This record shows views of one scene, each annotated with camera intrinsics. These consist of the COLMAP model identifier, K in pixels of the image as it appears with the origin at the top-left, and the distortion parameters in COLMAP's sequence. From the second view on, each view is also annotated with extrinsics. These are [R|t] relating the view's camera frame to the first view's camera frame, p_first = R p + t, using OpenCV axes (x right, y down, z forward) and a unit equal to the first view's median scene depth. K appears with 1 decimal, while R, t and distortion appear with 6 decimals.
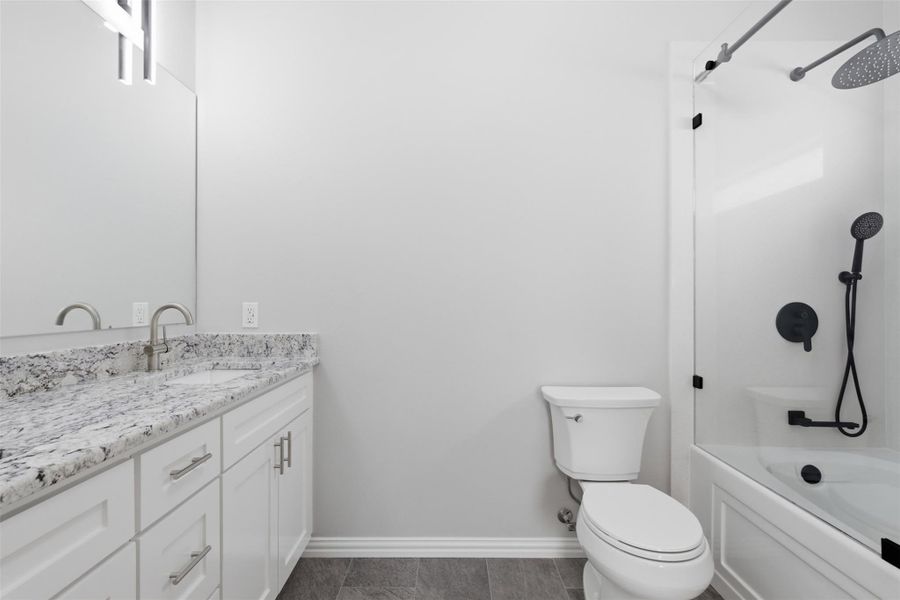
lens RADIAL K [[405.7, 0, 450.0], [0, 405.7, 300.0], [0, 0, 1]] dist [0.000819, 0.000309]
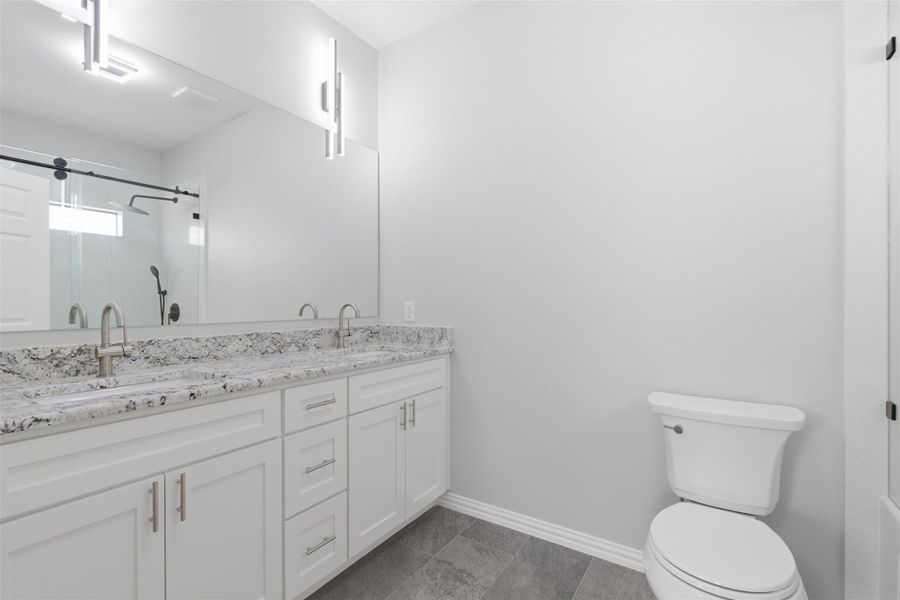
lens RADIAL K [[405.7, 0, 450.0], [0, 405.7, 300.0], [0, 0, 1]] dist [0.000819, 0.000309]
pose [[0.838333, -0.005865, -0.545127, 0.411420], [0.006106, 0.999980, -0.001369, 0.002458], [0.545125, -0.002181, 0.838352, -0.037008]]
